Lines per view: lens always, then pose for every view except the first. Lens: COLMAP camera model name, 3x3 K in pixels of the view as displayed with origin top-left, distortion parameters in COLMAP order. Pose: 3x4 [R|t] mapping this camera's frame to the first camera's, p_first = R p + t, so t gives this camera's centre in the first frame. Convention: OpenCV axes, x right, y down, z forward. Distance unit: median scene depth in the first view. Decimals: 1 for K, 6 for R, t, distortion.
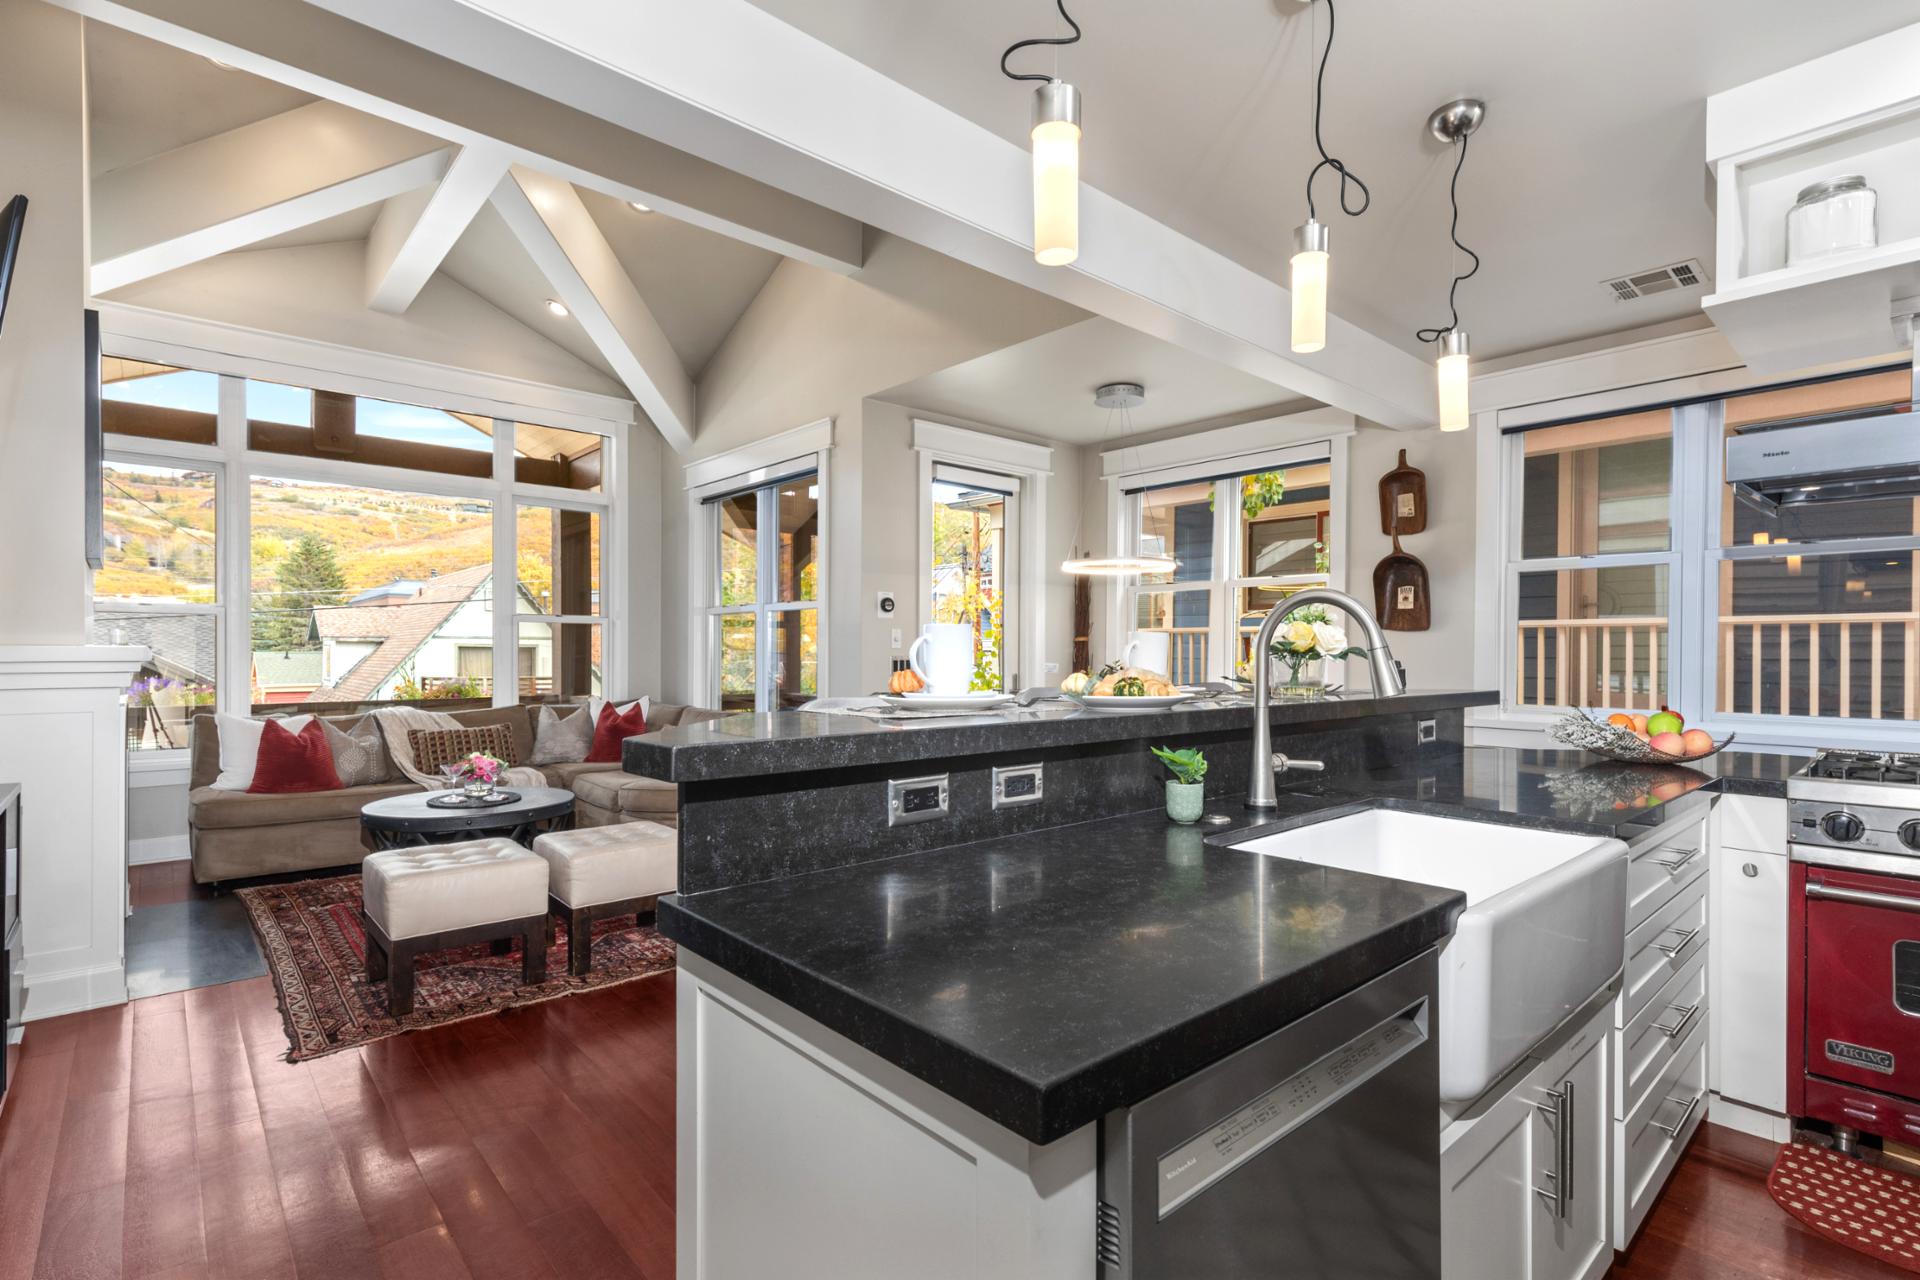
lens RADIAL K [[899.7, 0, 960.0], [0, 899.7, 640.0], [0, 0, 1]] dist [0.001785, 0.000241]
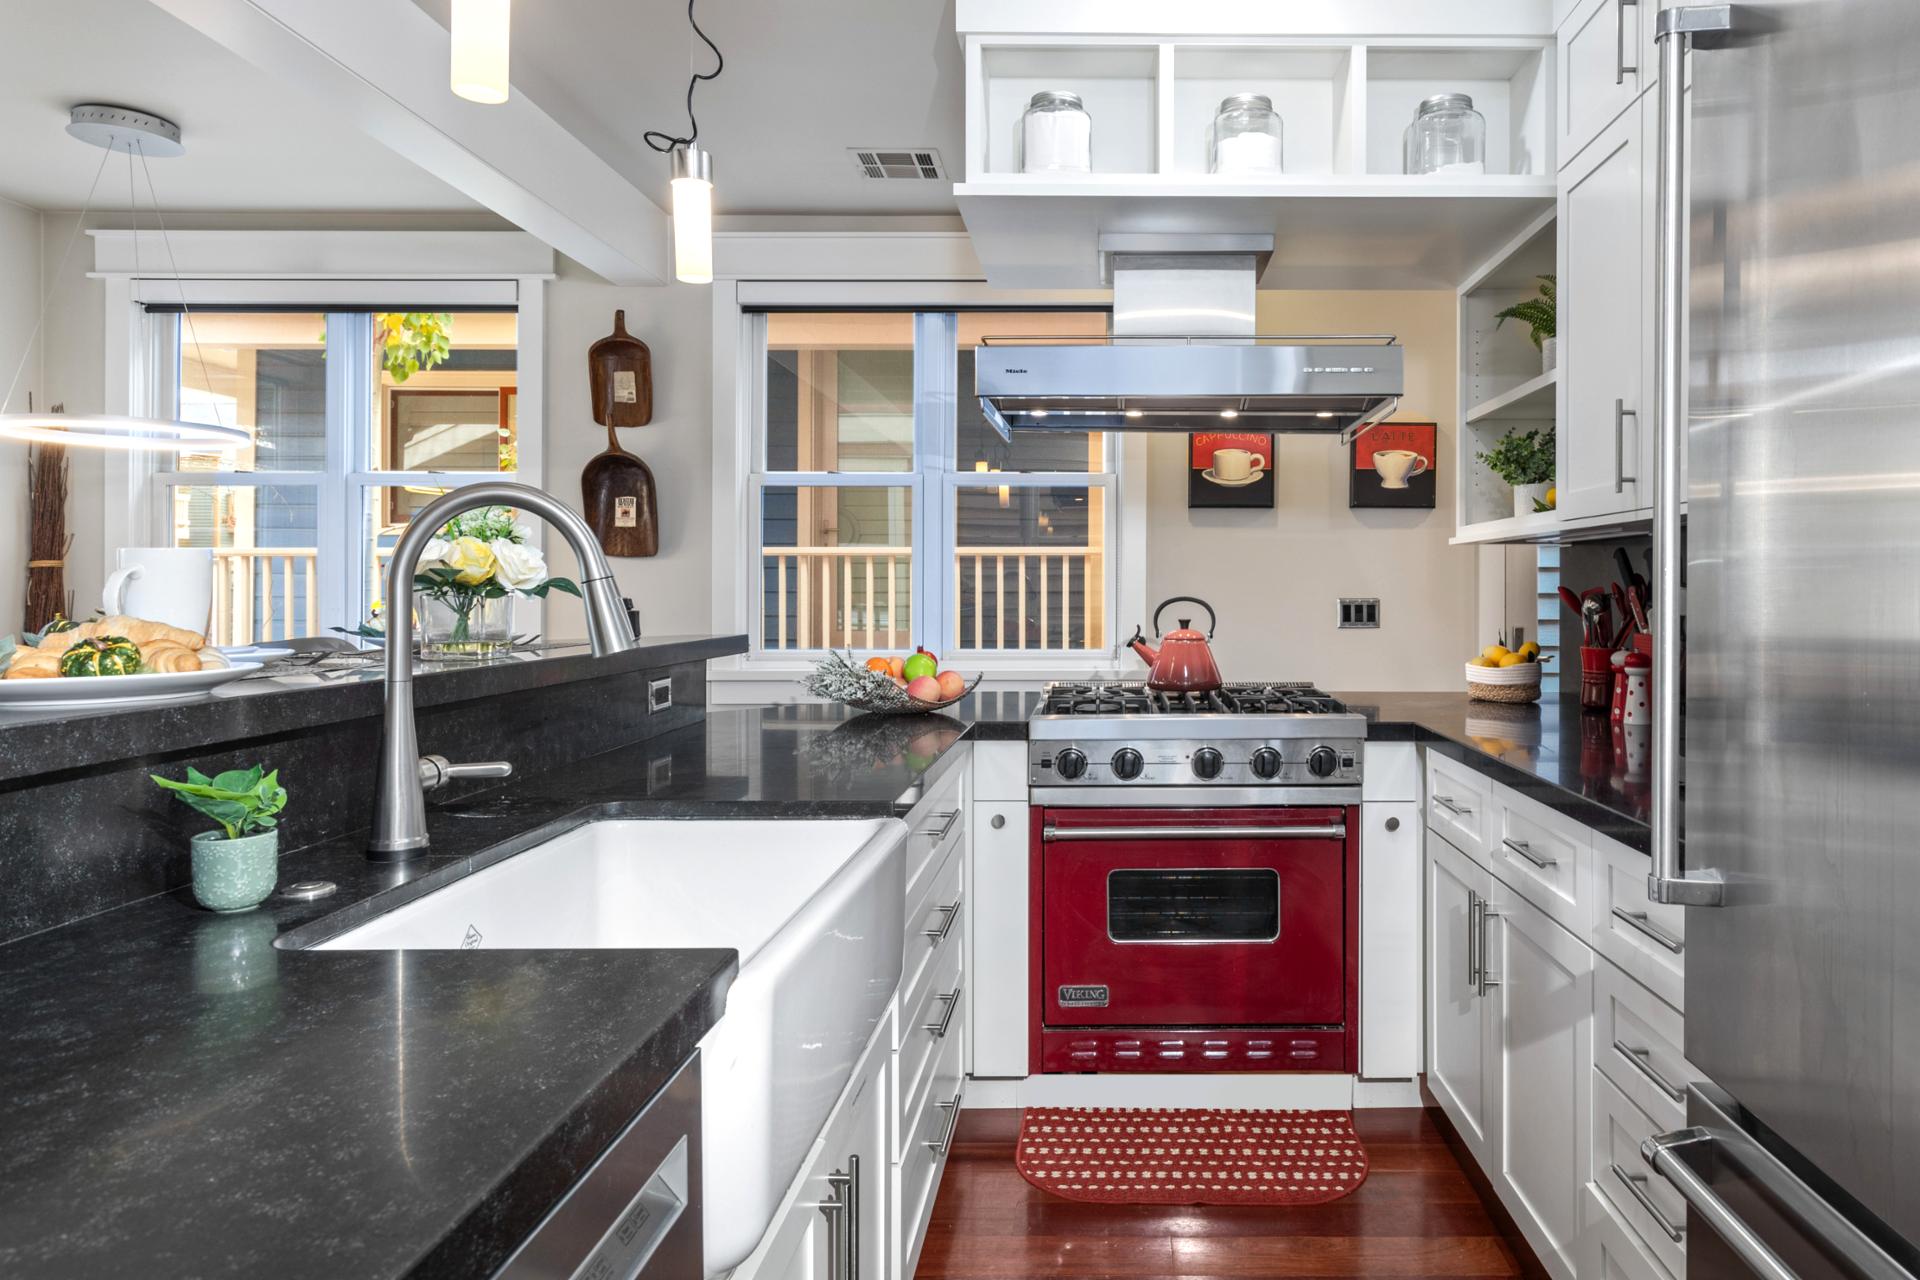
lens RADIAL K [[1170.6, 0, 1118.0], [0, 1170.6, 606.8], [0, 0, 1]] dist [0.000771, 0.000132]
pose [[0.650772, -0.016691, 0.759090, 0.045184], [-0.006842, 0.999589, 0.027845, 0.002008], [-0.759243, -0.023314, 0.650390, 0.110424]]
